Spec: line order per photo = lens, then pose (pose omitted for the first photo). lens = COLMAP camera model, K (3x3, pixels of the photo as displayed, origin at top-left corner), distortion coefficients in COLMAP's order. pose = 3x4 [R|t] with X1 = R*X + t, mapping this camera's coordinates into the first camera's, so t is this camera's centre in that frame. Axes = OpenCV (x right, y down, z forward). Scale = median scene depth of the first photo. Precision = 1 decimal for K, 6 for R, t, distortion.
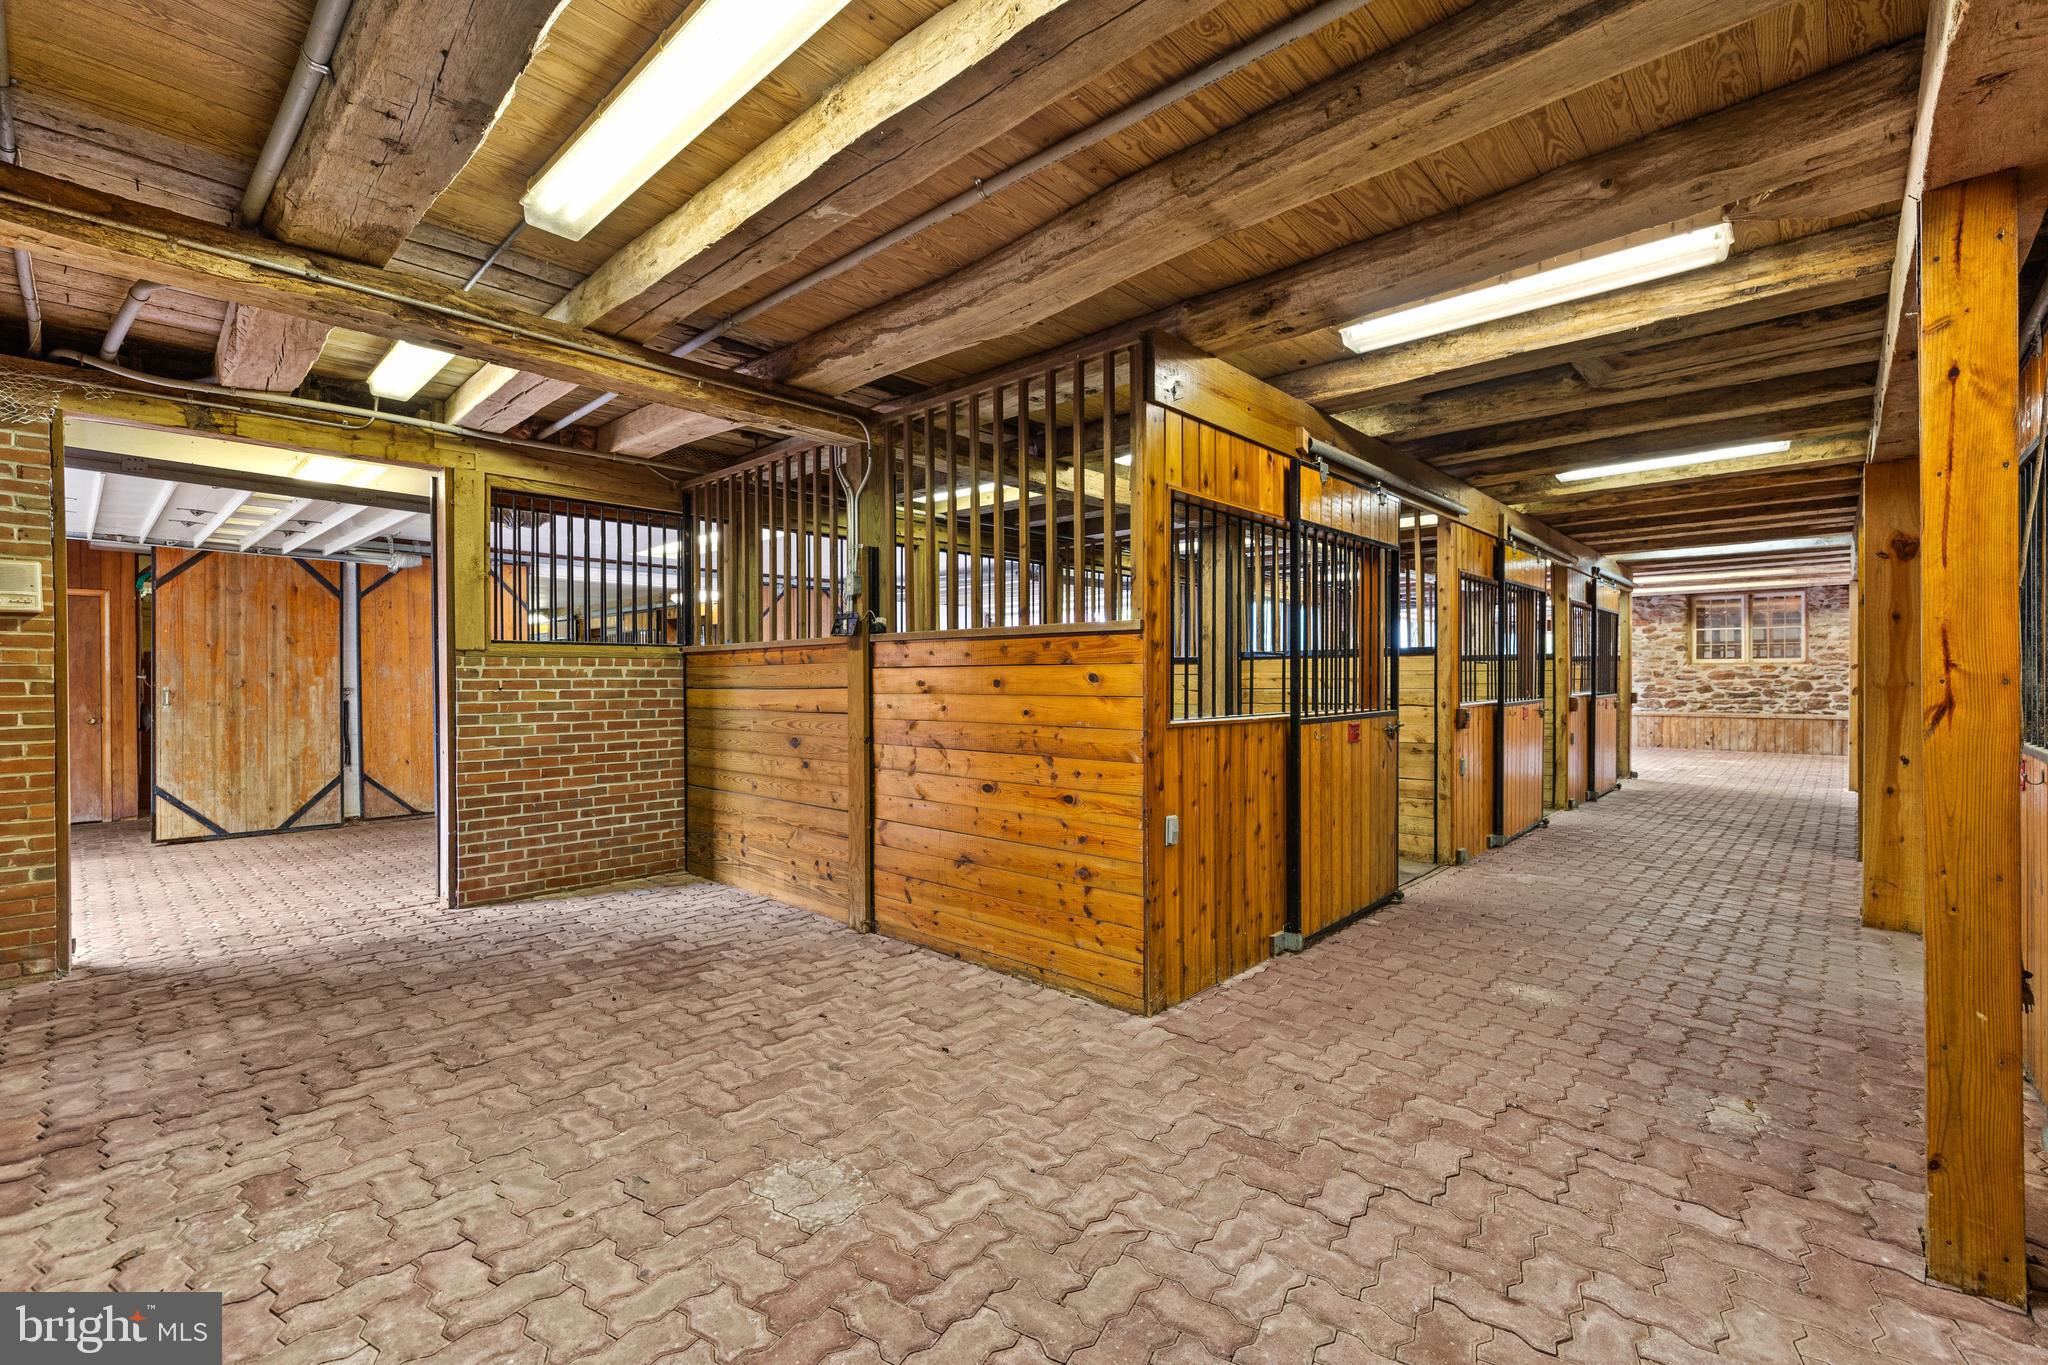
lens RADIAL K [[874.0, 0, 1027.5], [0, 874.0, 688.8], [0, 0, 1]] dist [0.004992, -0.000857]
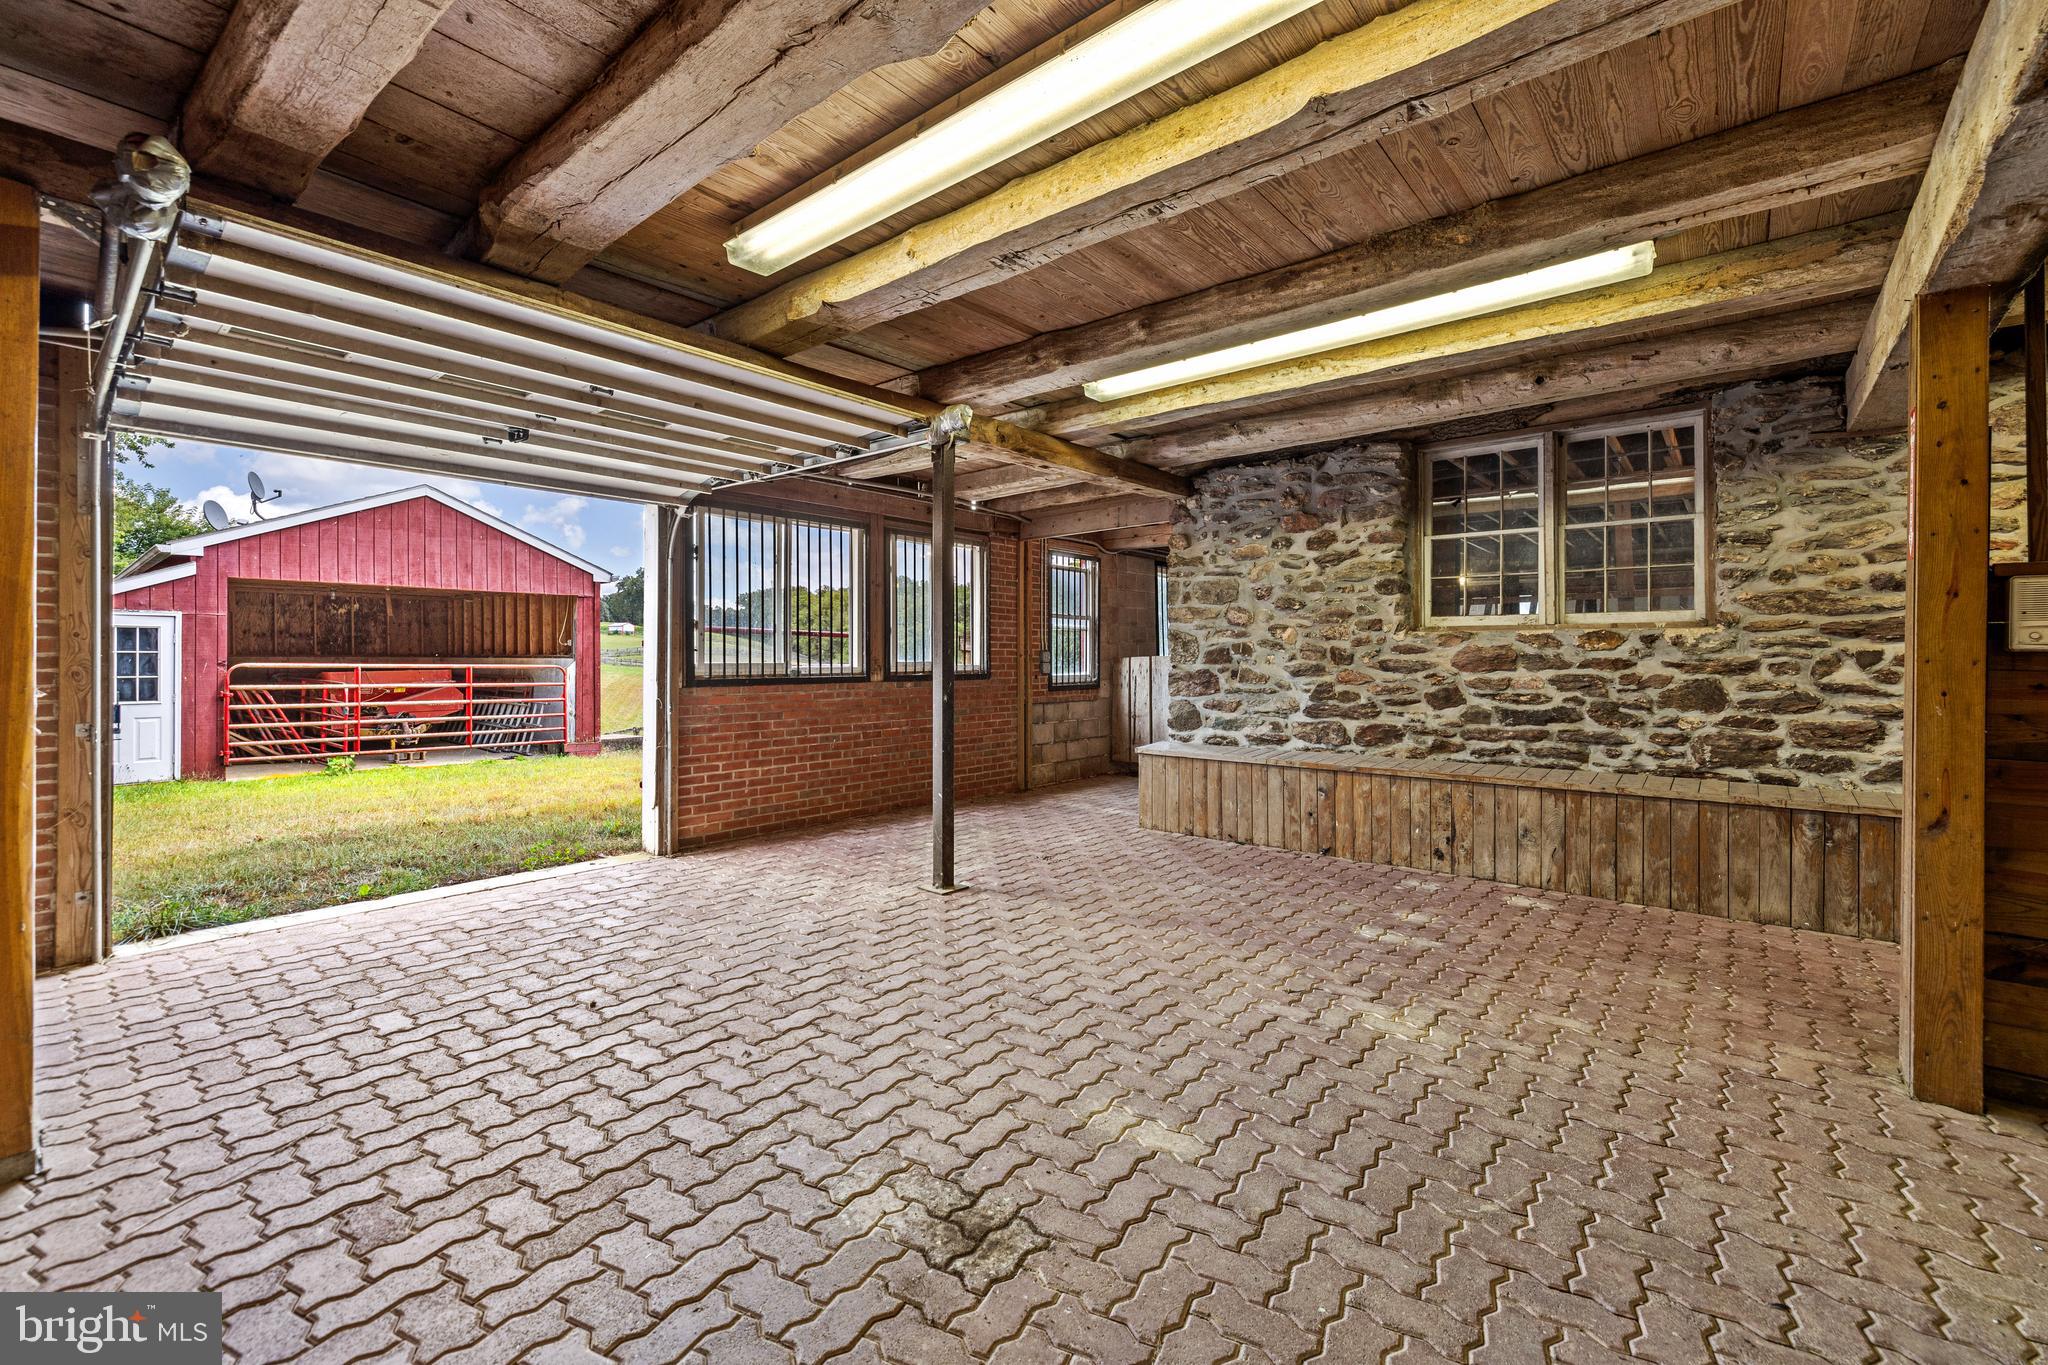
lens RADIAL K [[874.0, 0, 1021.6], [0, 874.0, 664.2], [0, 0, 1]] dist [0.004992, -0.000857]
pose [[0.998384, -0.000734, 0.056830, 0.621027], [0.000761, 1.000000, -0.000466, -0.014363], [-0.056829, 0.000508, 0.998384, 0.696265]]
